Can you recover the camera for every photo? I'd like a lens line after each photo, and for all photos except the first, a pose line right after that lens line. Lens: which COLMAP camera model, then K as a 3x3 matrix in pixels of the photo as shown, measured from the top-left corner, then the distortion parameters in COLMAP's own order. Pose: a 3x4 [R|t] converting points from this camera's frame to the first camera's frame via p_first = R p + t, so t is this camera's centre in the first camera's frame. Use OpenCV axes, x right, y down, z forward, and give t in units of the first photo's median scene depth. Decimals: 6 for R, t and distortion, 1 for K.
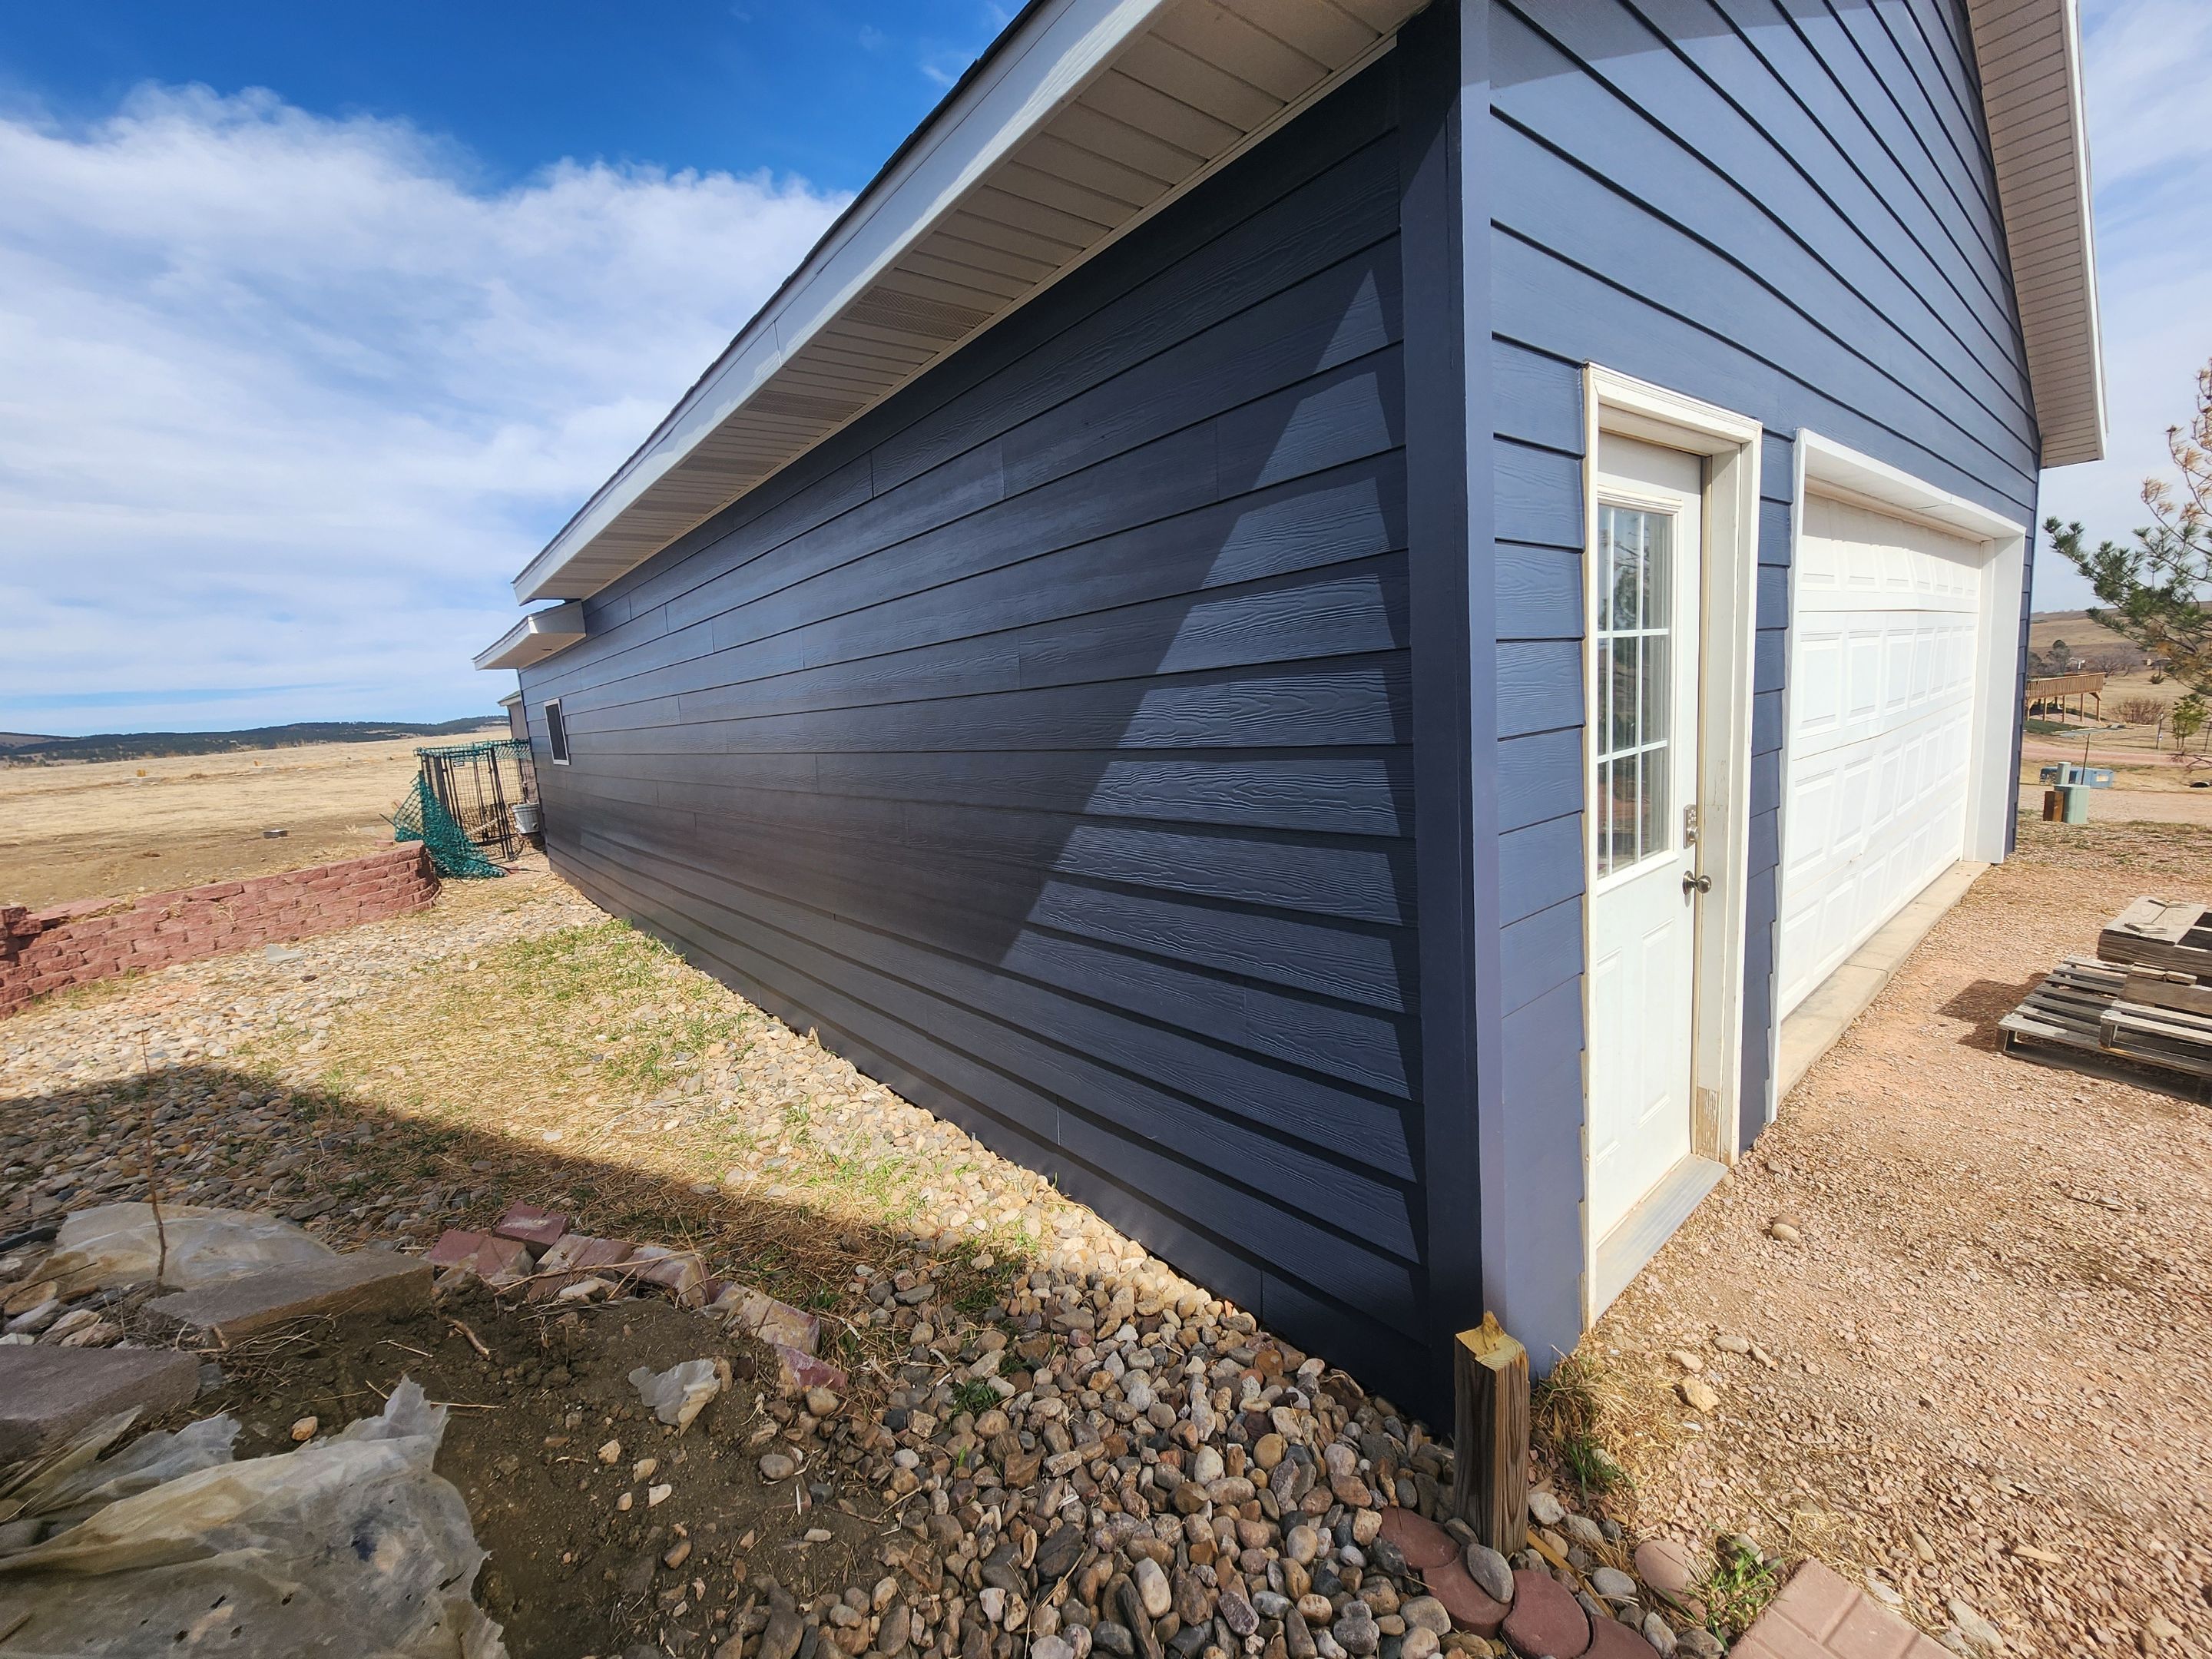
lens RADIAL K [[910.6, 0, 1097.7], [0, 910.6, 829.1], [0, 0, 1]] dist [-0.000875, -0.000460]
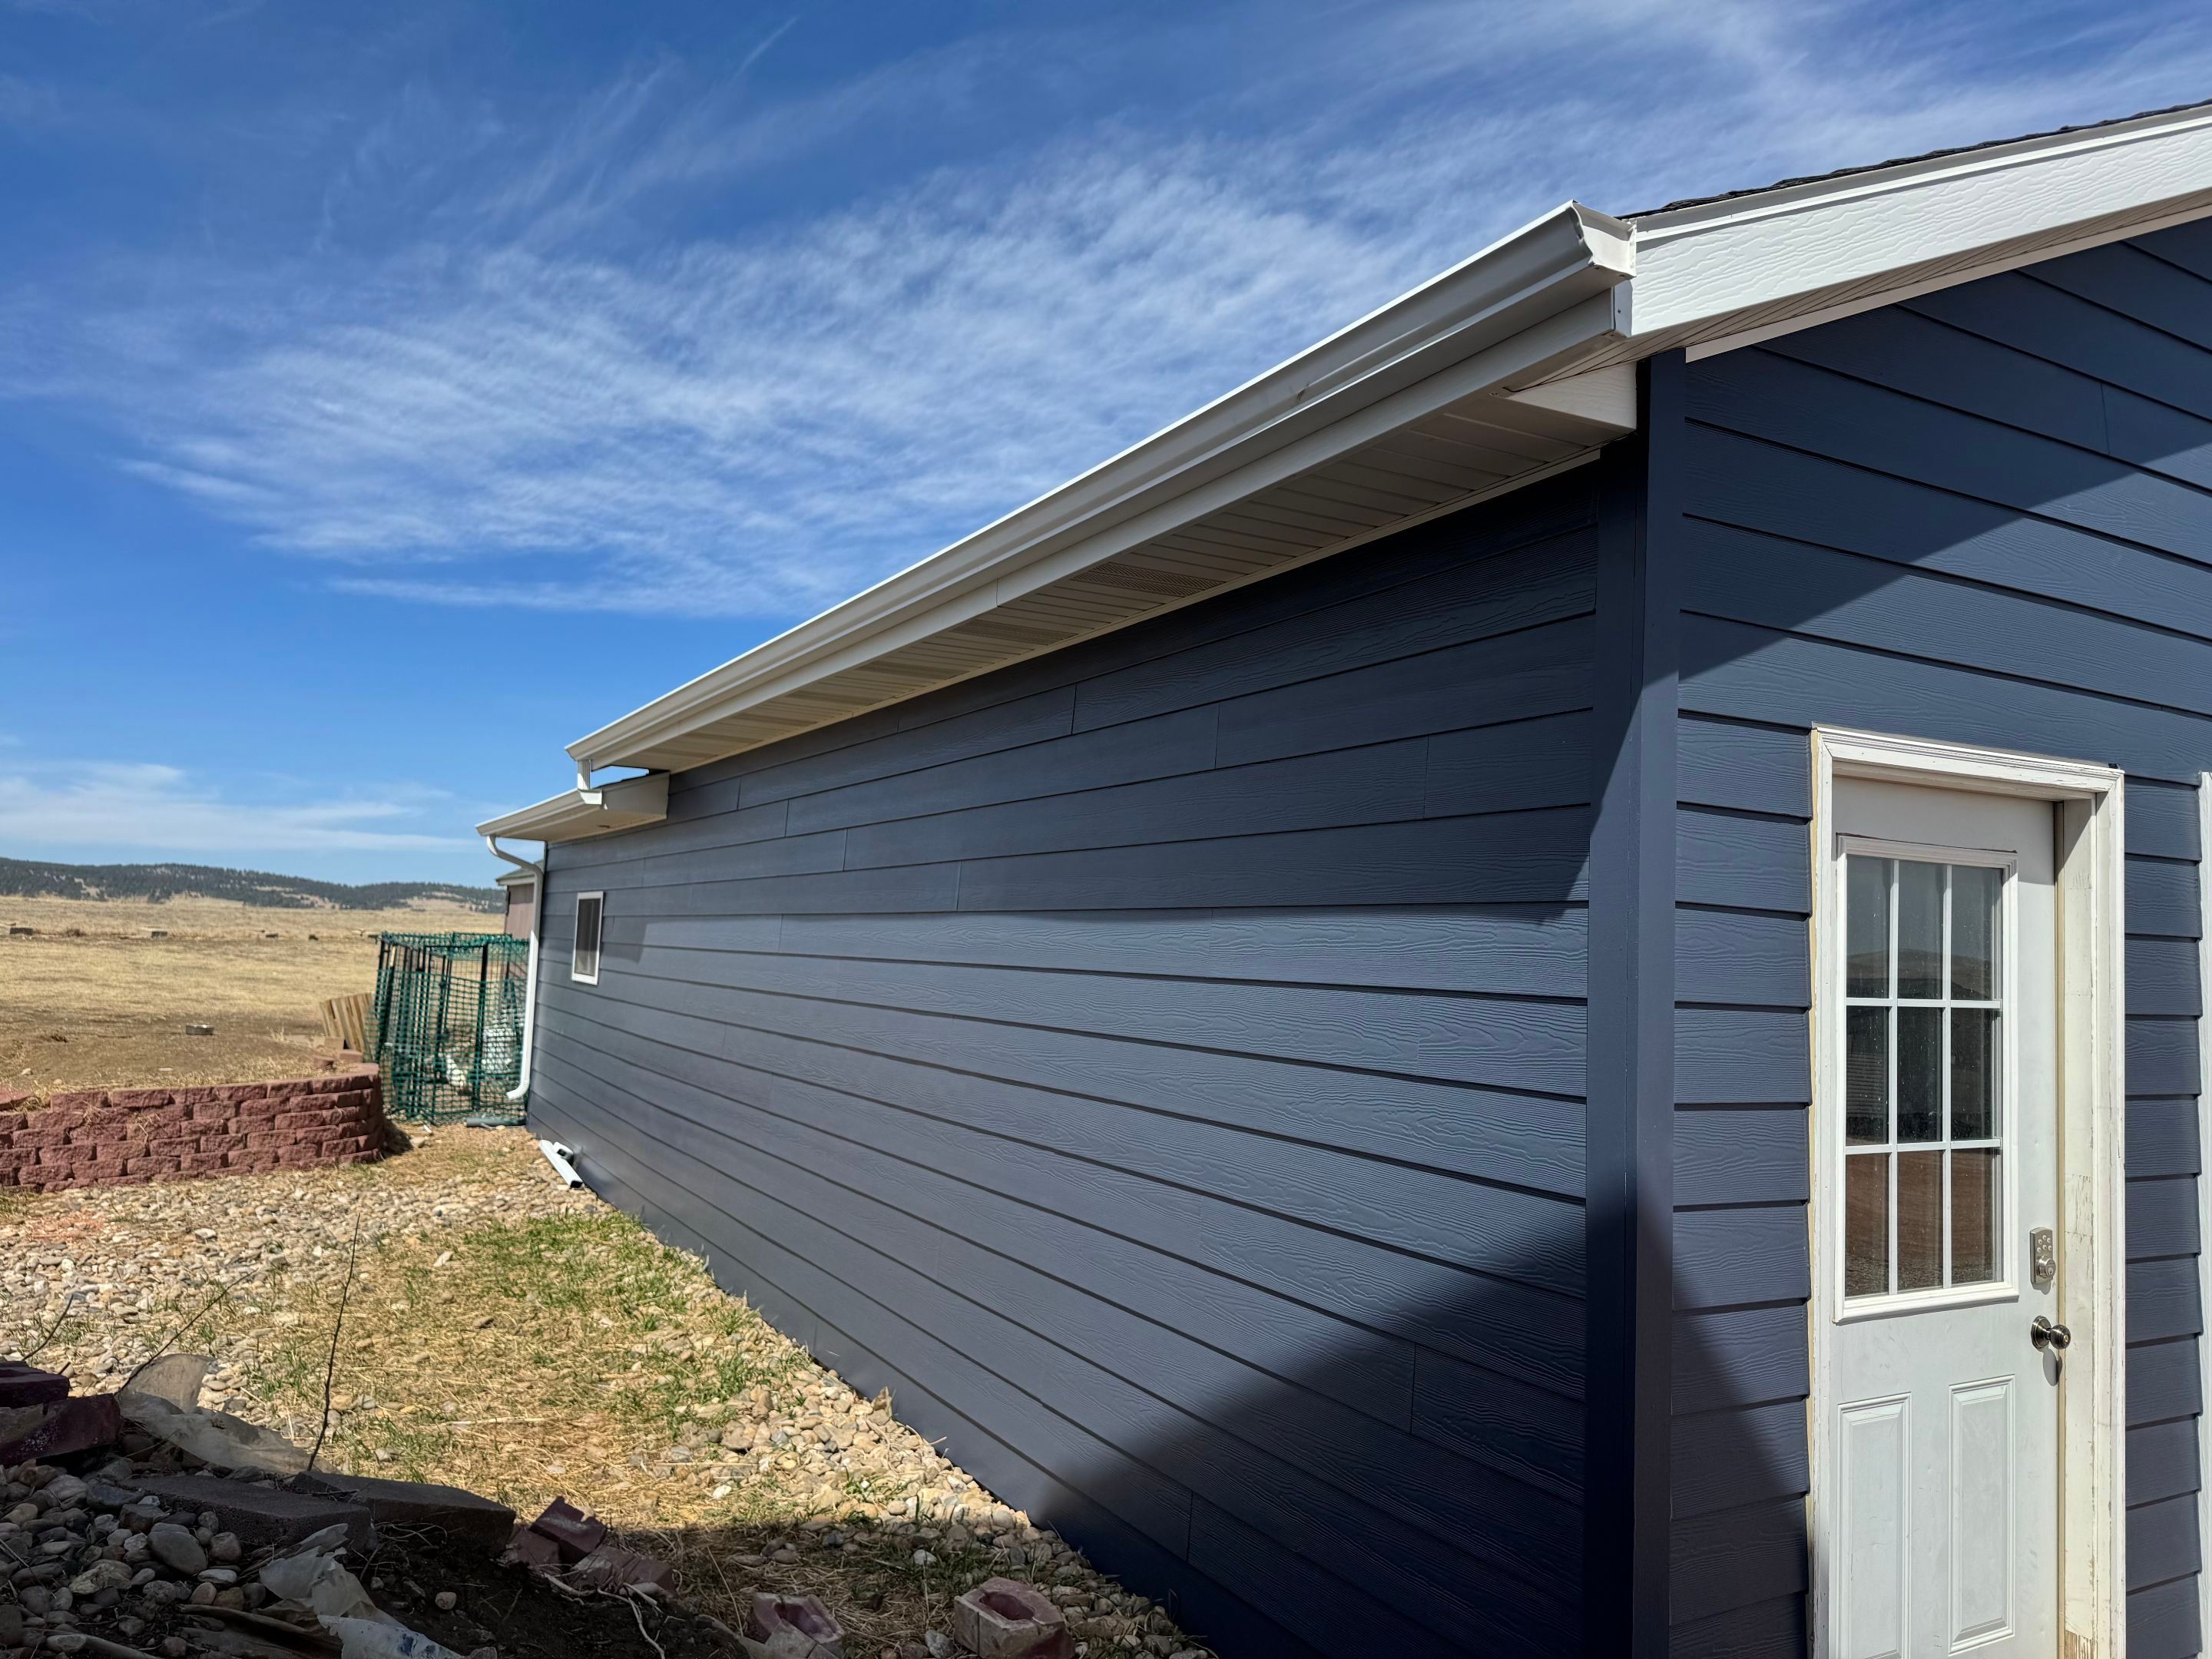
lens RADIAL K [[1566.3, 0, 1121.3], [0, 1566.3, 839.3], [0, 0, 1]] dist [0.021696, -0.005437]
pose [[0.979271, 0.101810, -0.175110, 0.096486], [-0.136429, 0.970521, -0.198685, 0.028016], [0.149719, 0.218457, 0.964293, -0.553302]]
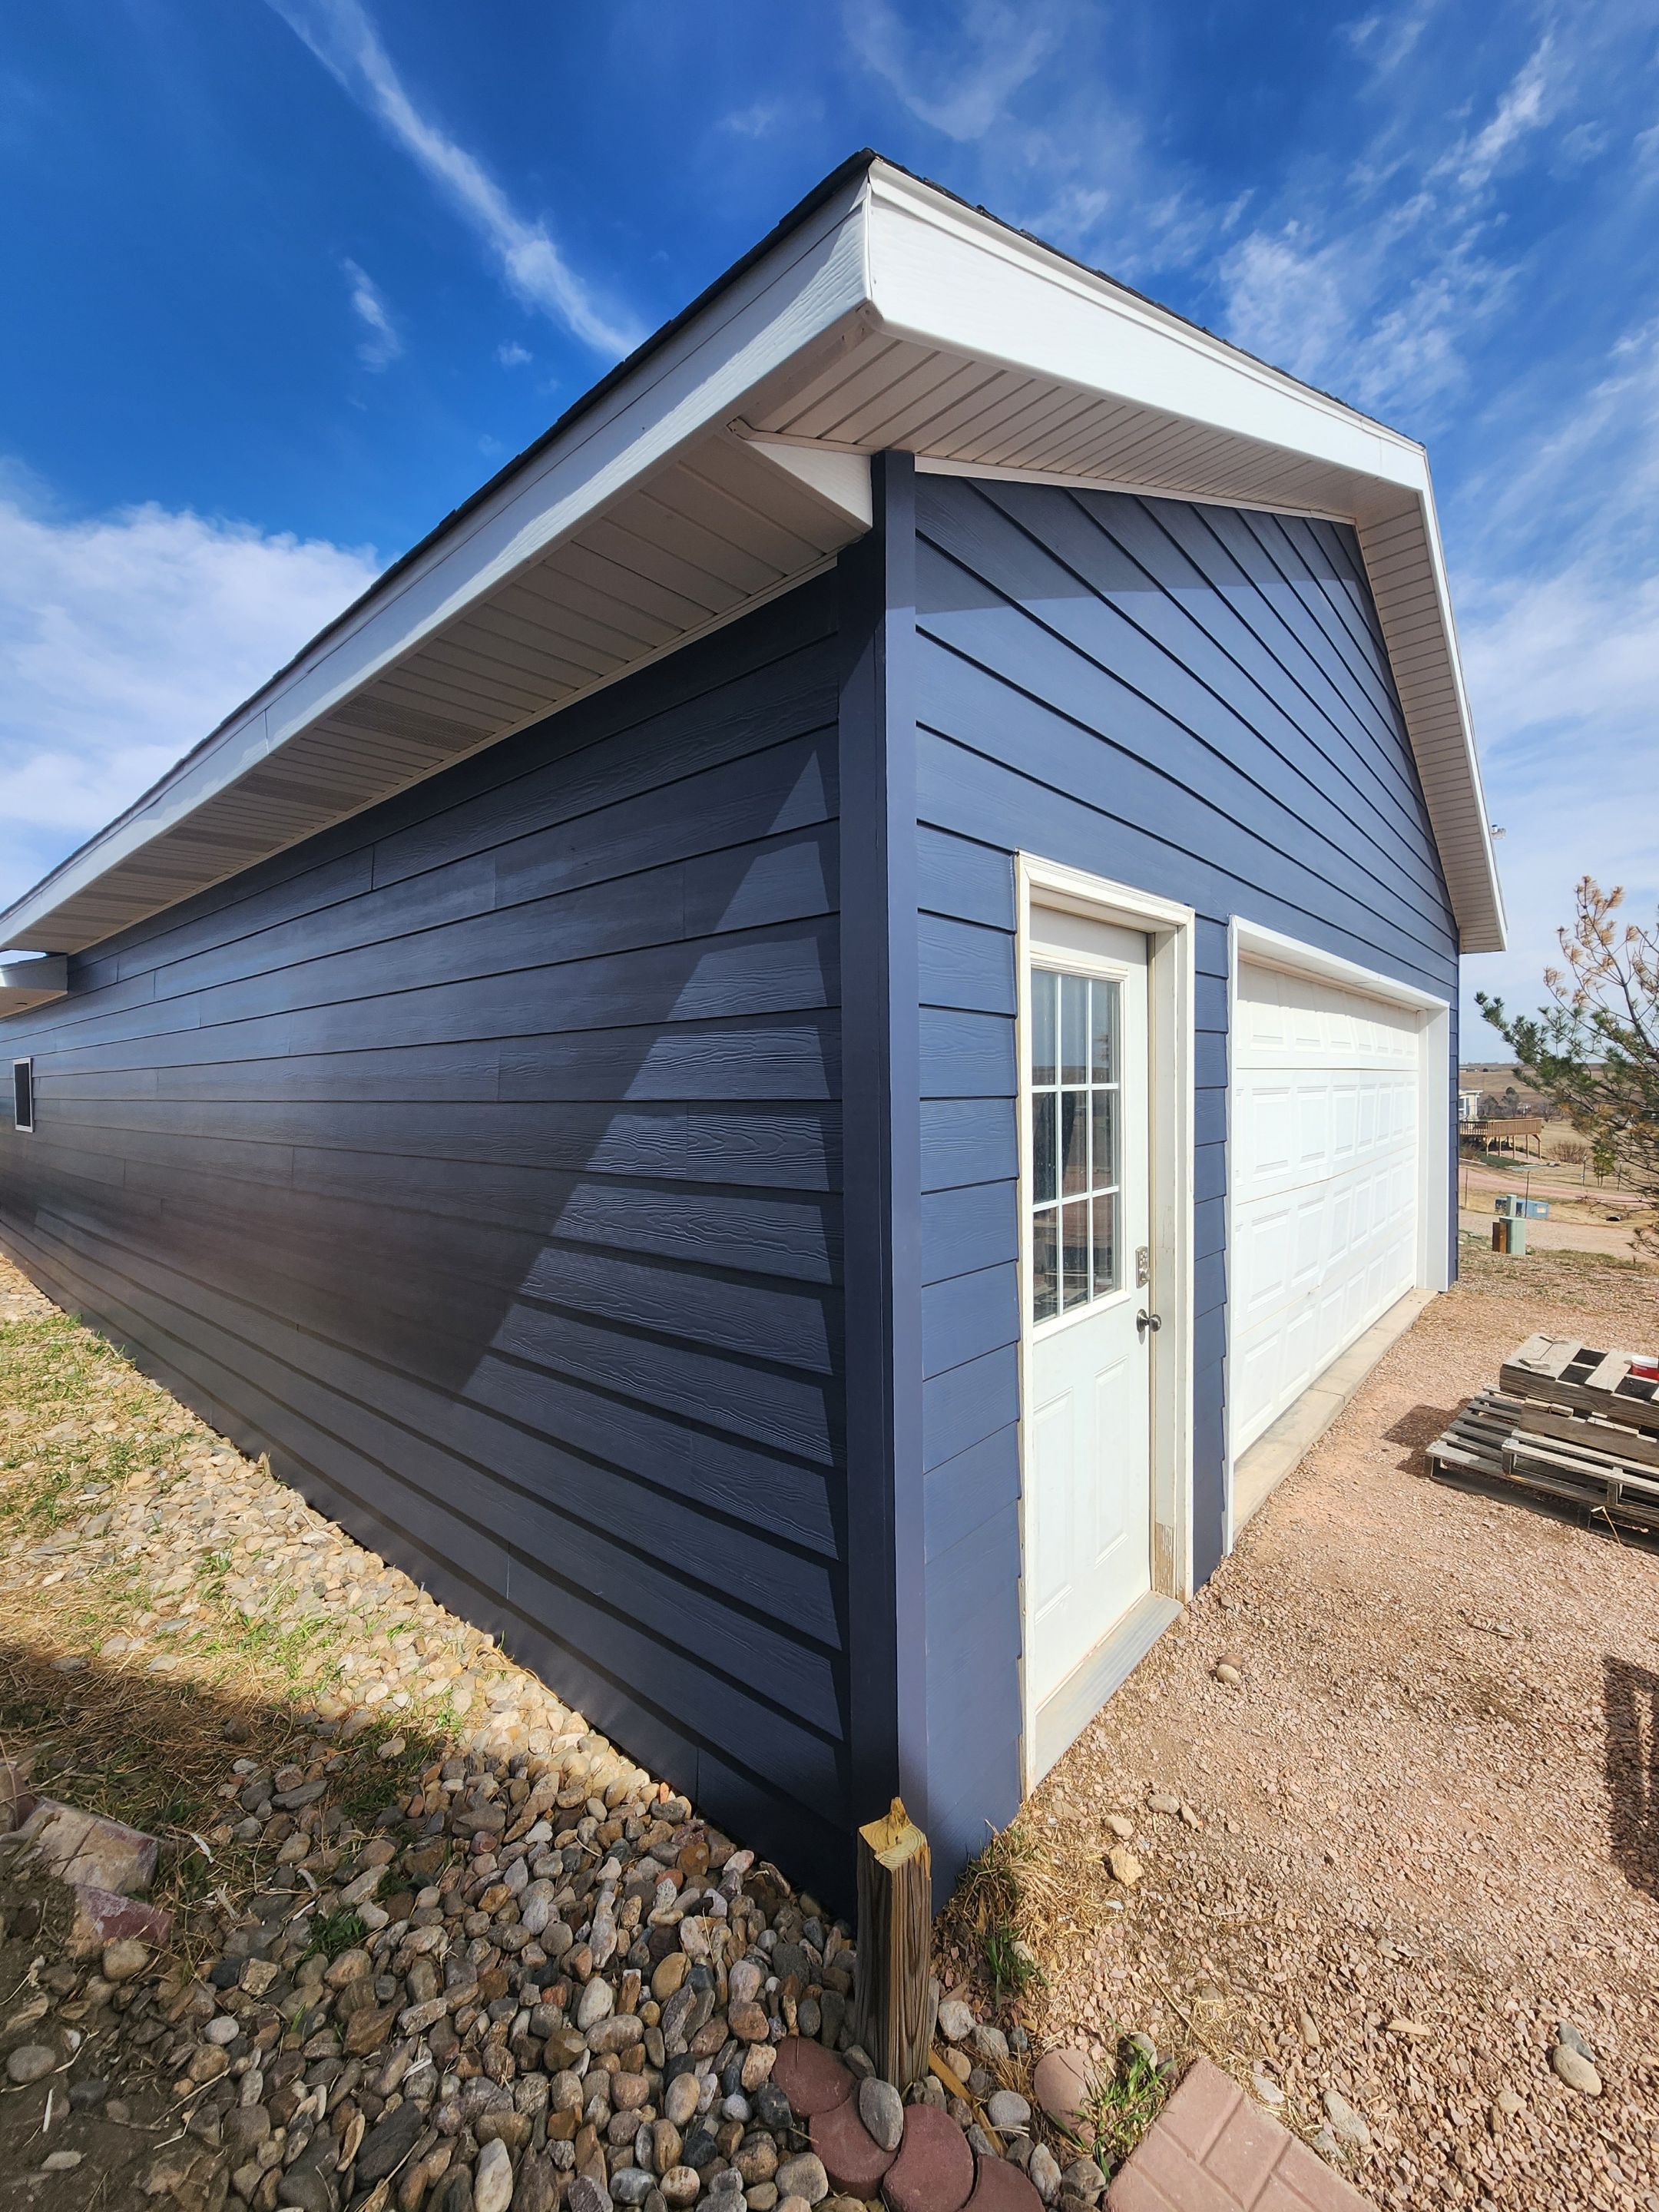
lens RADIAL K [[914.9, 0, 829.5], [0, 914.9, 1106.0], [0, 0, 1]] dist [-0.002105, 0.000410]
pose [[0.984575, 0.059205, 0.164642, 0.118200], [-0.038240, 0.991075, -0.127706, -0.044805], [-0.170733, 0.119441, 0.978051, -0.005282]]
